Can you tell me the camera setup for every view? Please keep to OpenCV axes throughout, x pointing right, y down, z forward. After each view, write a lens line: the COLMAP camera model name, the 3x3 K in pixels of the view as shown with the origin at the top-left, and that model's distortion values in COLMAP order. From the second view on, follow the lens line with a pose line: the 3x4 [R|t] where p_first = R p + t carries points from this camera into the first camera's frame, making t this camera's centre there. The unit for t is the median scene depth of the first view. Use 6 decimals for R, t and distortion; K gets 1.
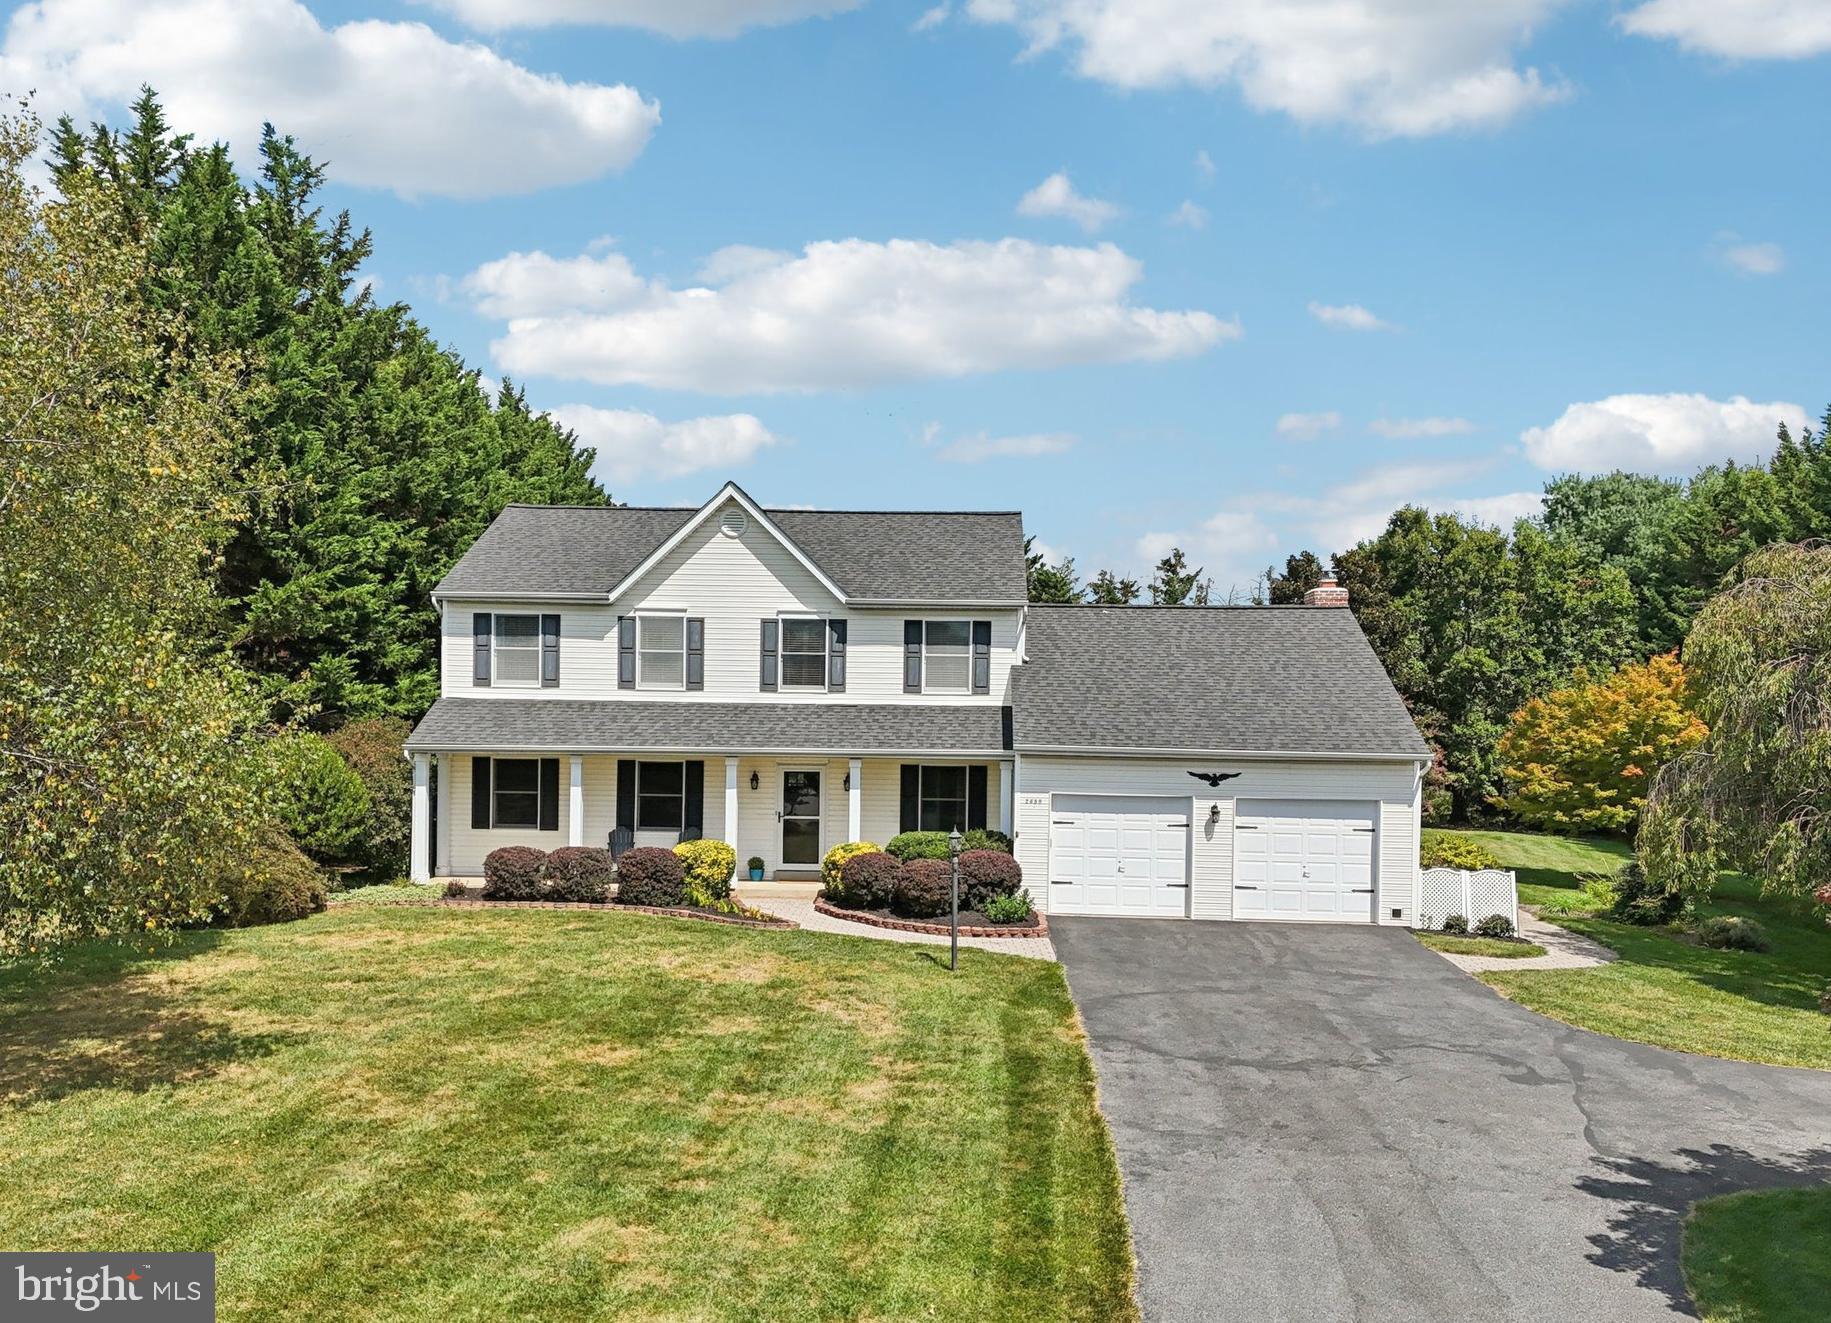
lens RADIAL K [[1506.2, 0, 908.0], [0, 1506.2, 732.9], [0, 0, 1]] dist [0.102130, -0.131936]
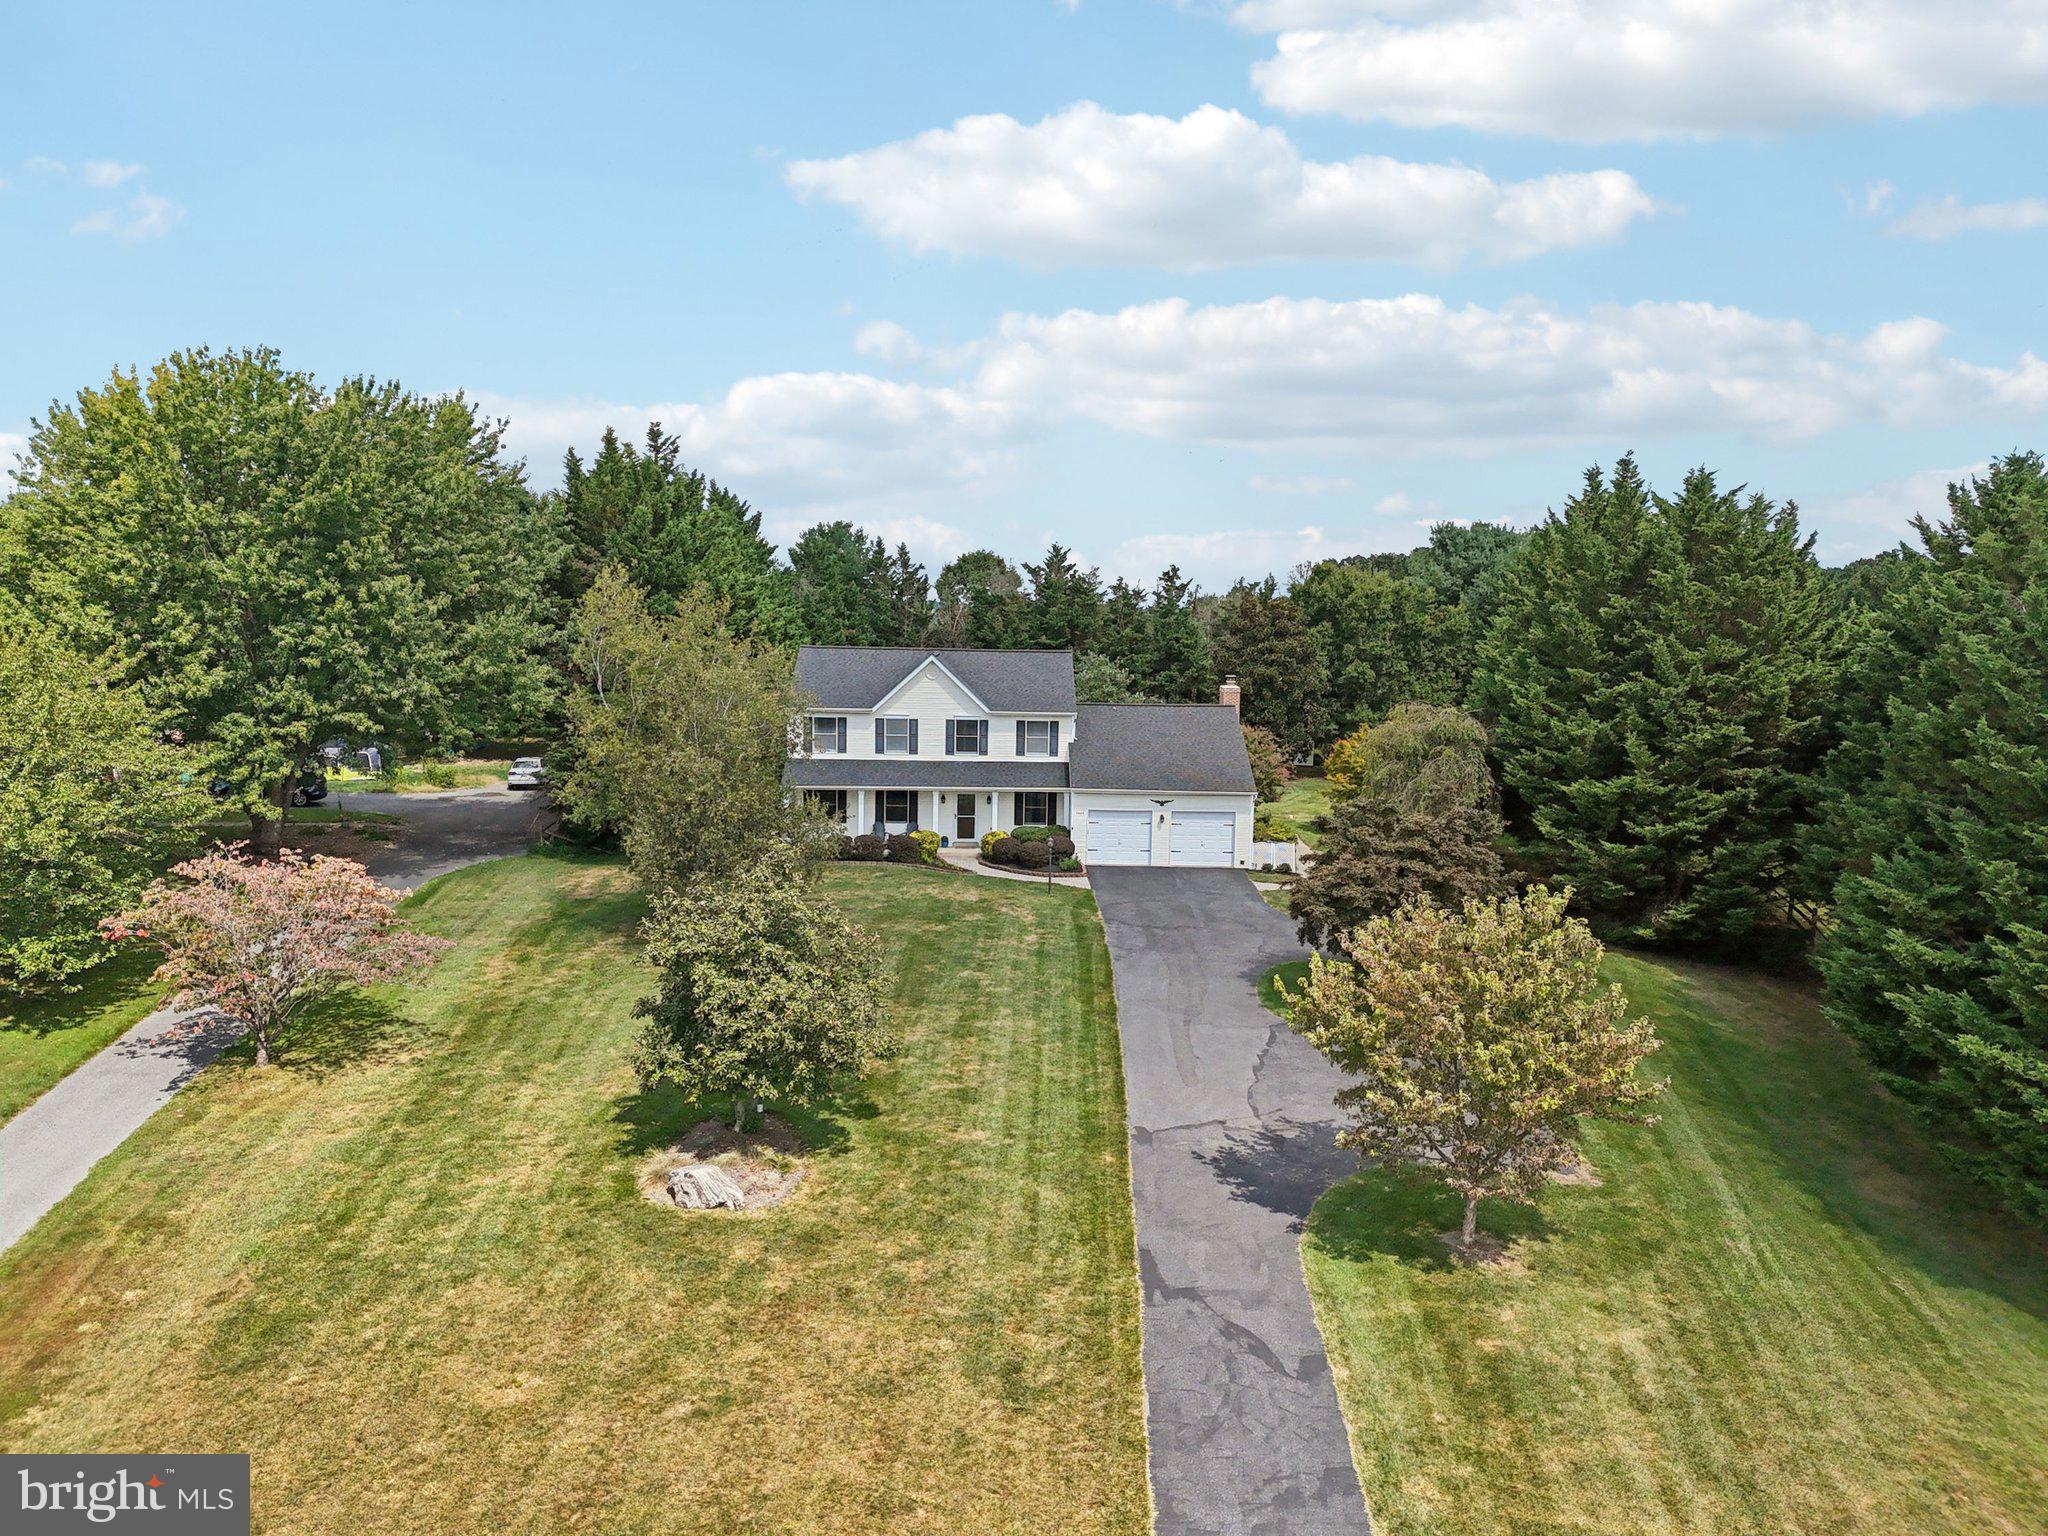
lens RADIAL K [[1482.8, 0, 1024.0], [0, 1482.8, 768.0], [0, 0, 1]] dist [0.090800, -0.093823]
pose [[0.998165, -0.004535, 0.060377, -0.113824], [-0.001247, 0.995438, 0.095398, -0.201900], [-0.060535, -0.095298, 0.993606, -1.005464]]
